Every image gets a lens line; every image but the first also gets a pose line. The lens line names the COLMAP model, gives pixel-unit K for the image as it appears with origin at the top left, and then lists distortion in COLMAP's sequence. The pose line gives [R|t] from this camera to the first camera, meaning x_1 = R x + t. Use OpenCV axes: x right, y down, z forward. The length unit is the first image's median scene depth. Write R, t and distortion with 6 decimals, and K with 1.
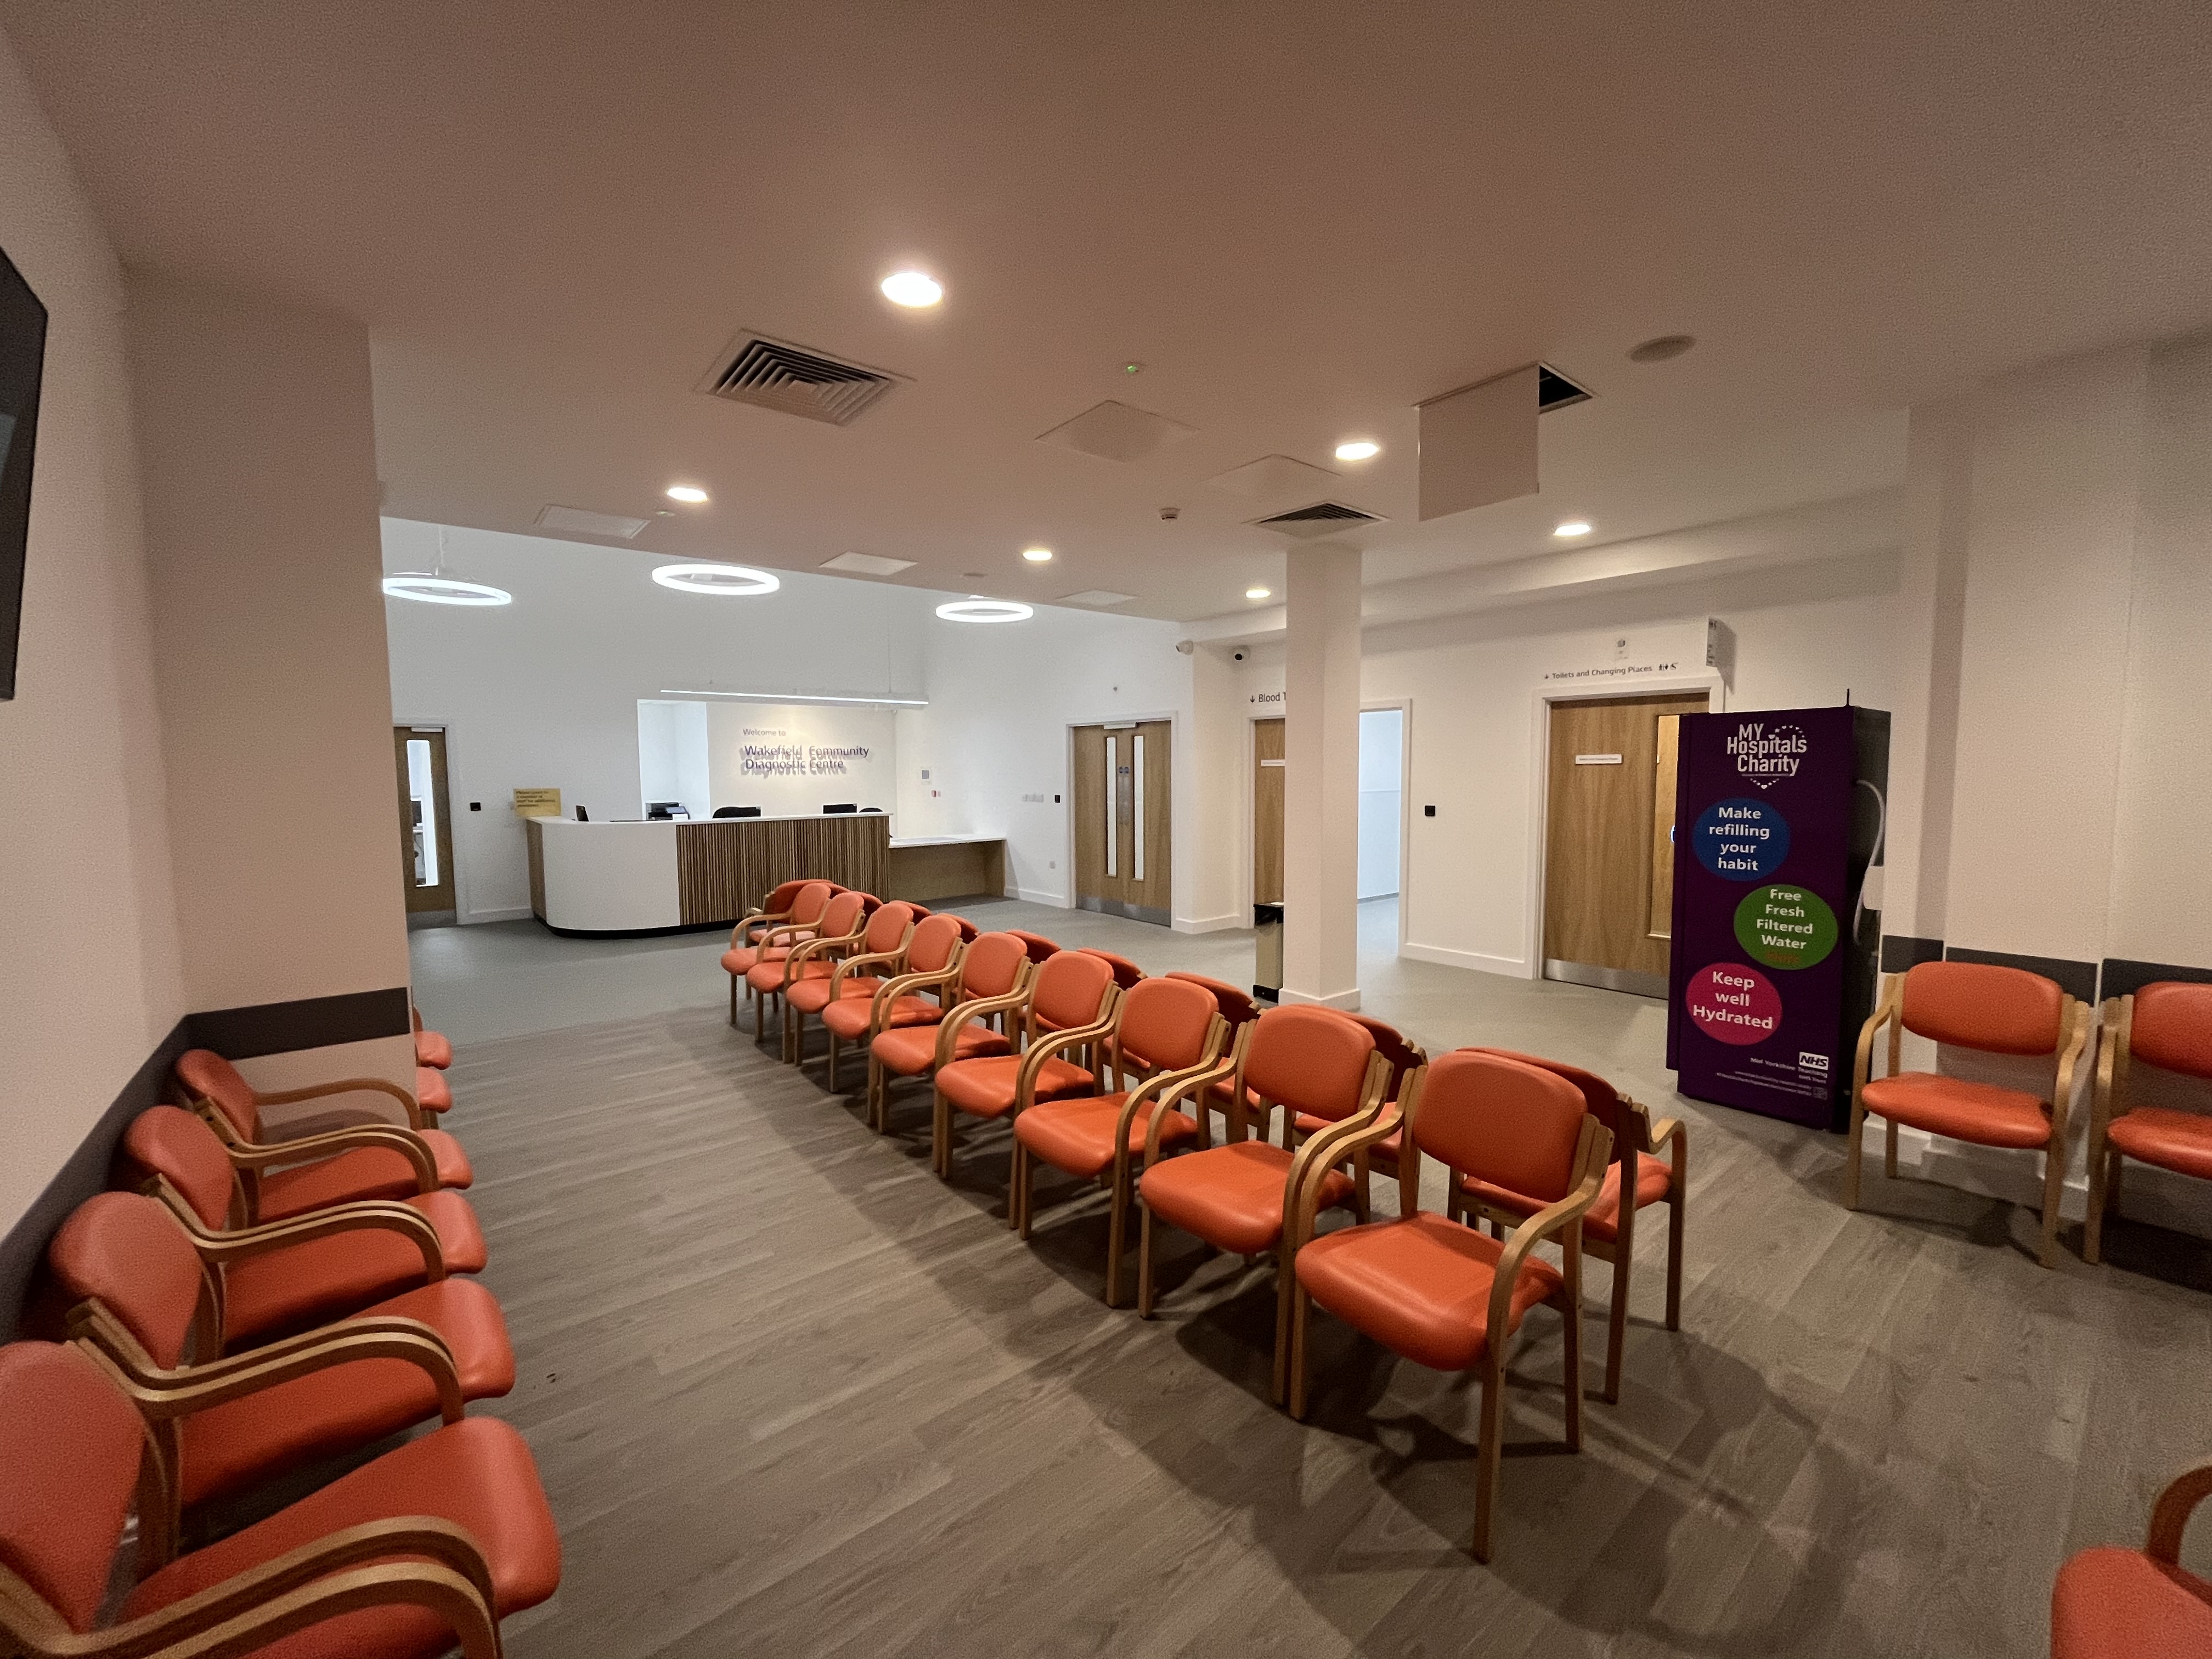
lens RADIAL K [[884.2, 0, 1106.0], [0, 884.2, 829.5], [0, 0, 1]] dist [0.000767, 0.000066]
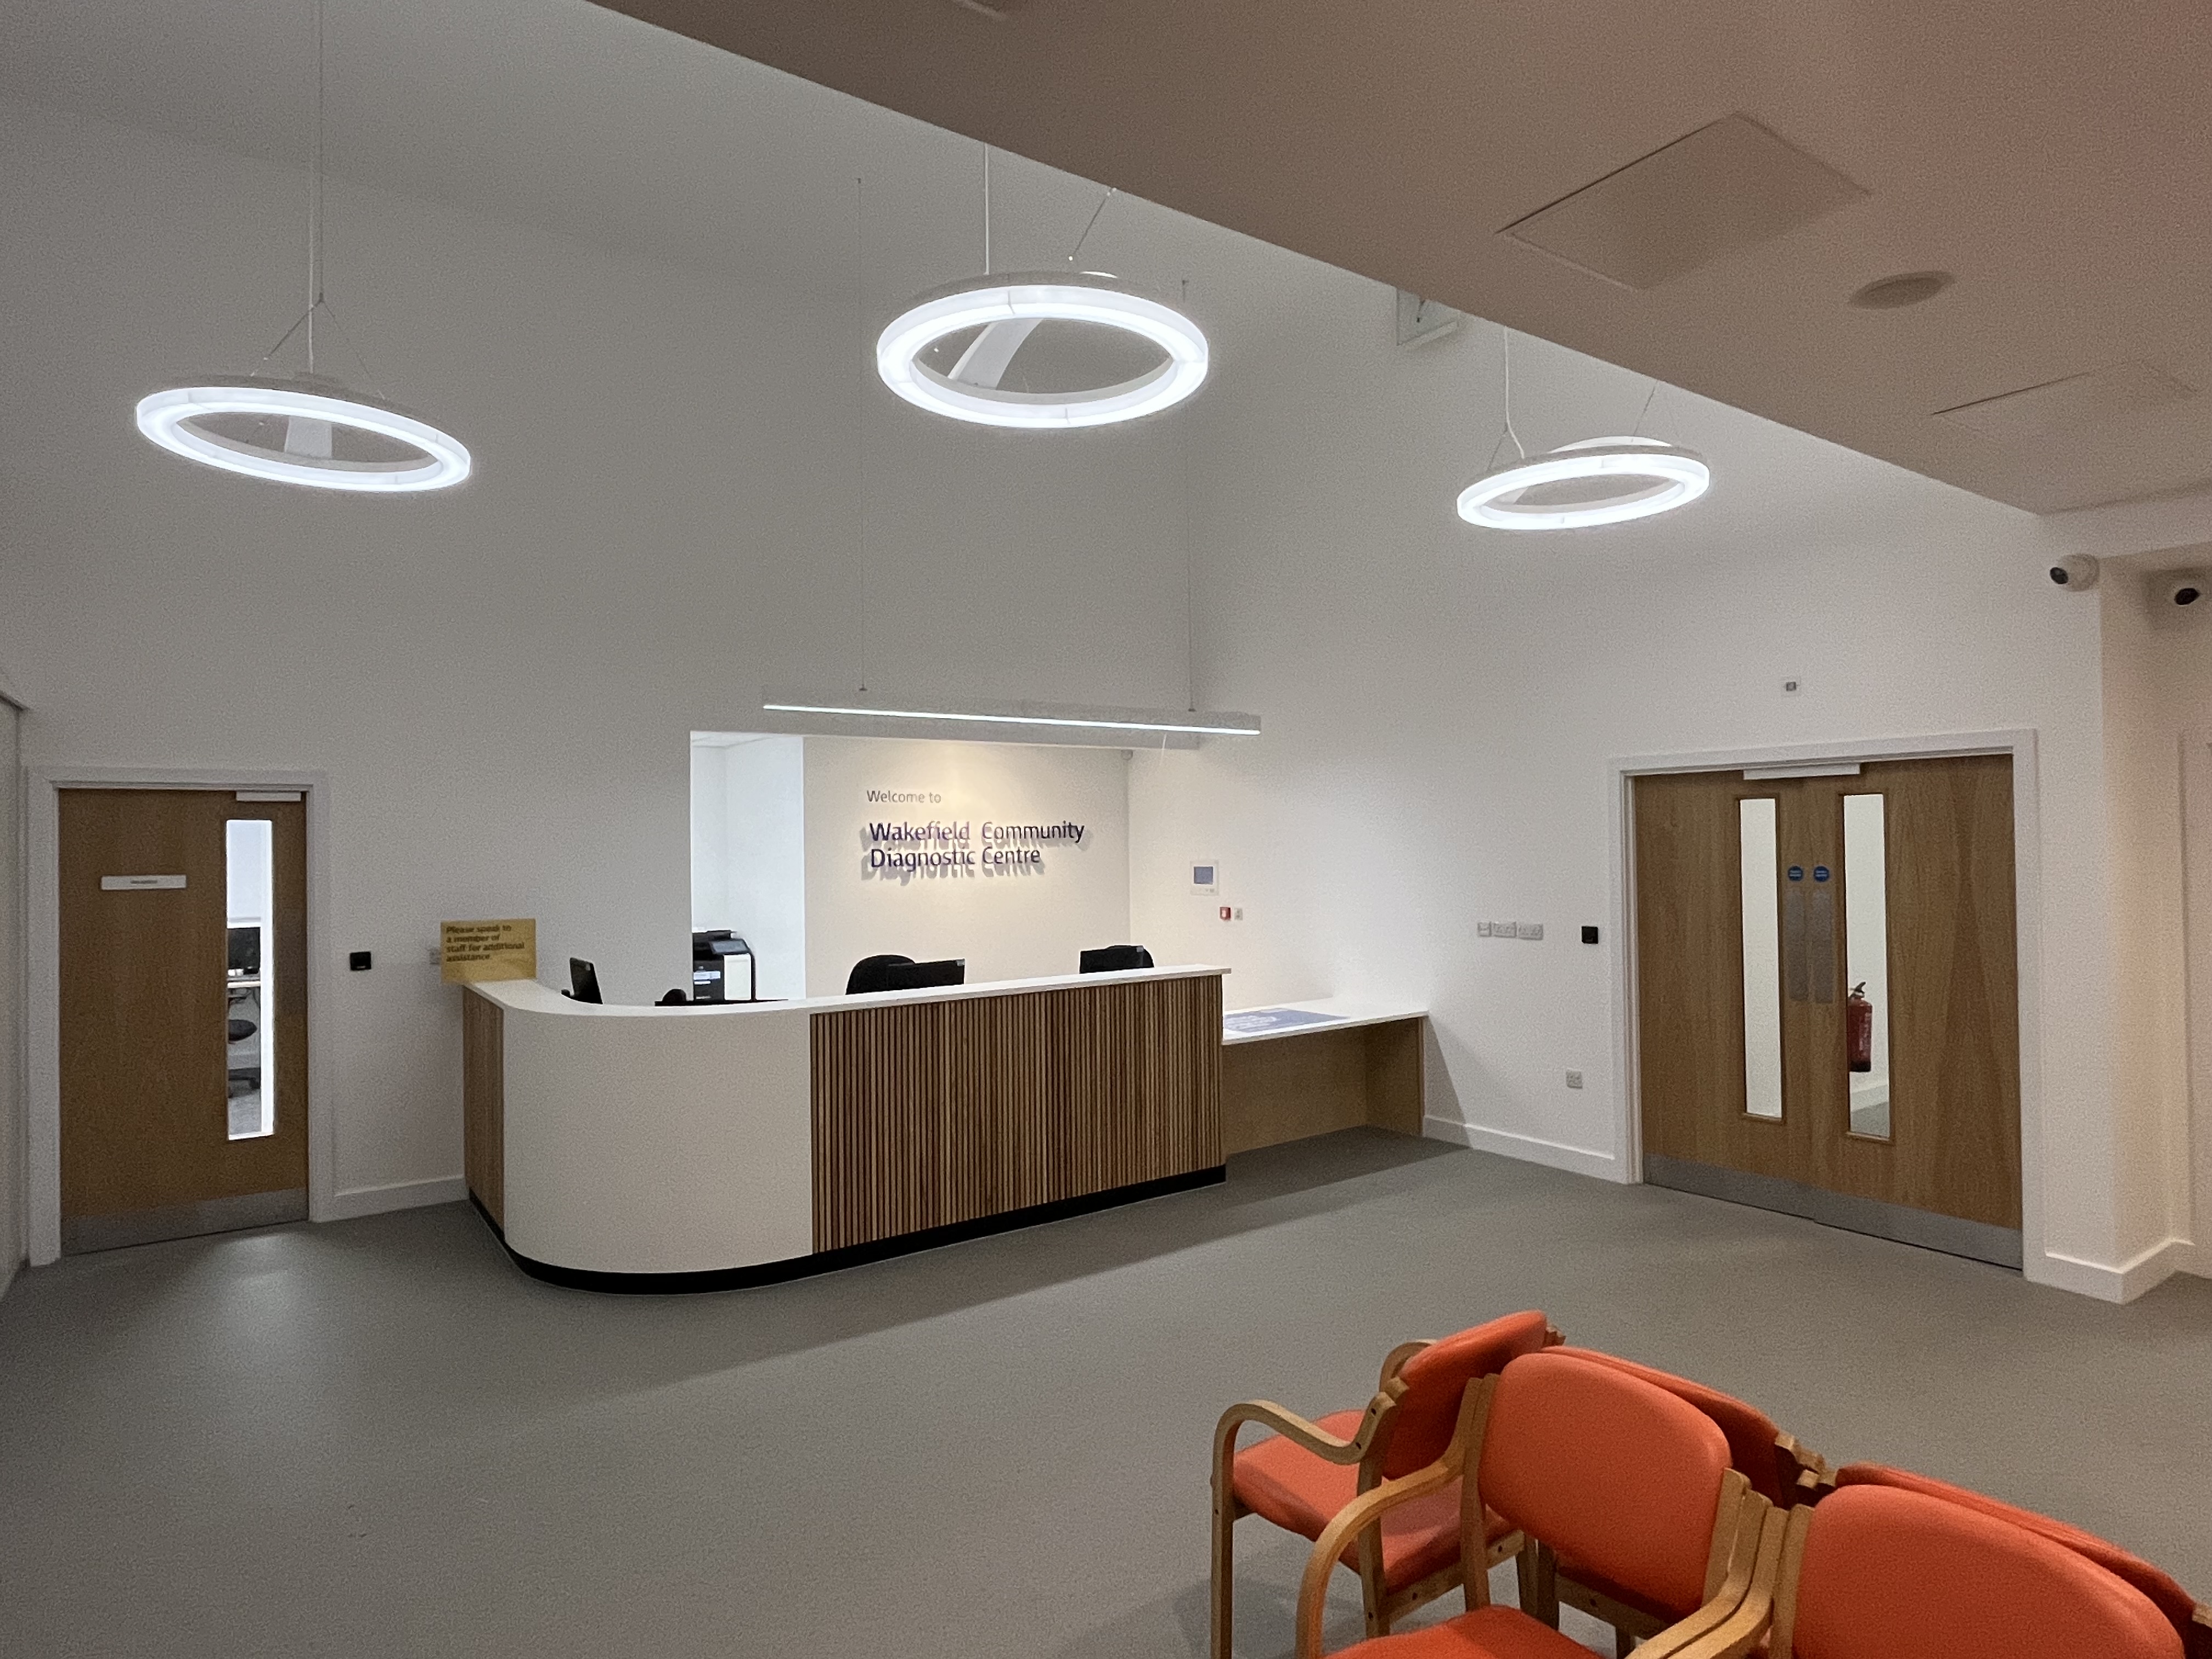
lens RADIAL K [[1216.8, 0, 1106.0], [0, 1216.8, 829.5], [0, 0, 1]] dist [-0.004470, -0.000379]
pose [[0.997488, -0.008037, -0.070380, -0.262337], [0.002433, 0.996844, -0.079353, -0.040619], [0.070795, 0.078982, 0.994359, 0.367813]]
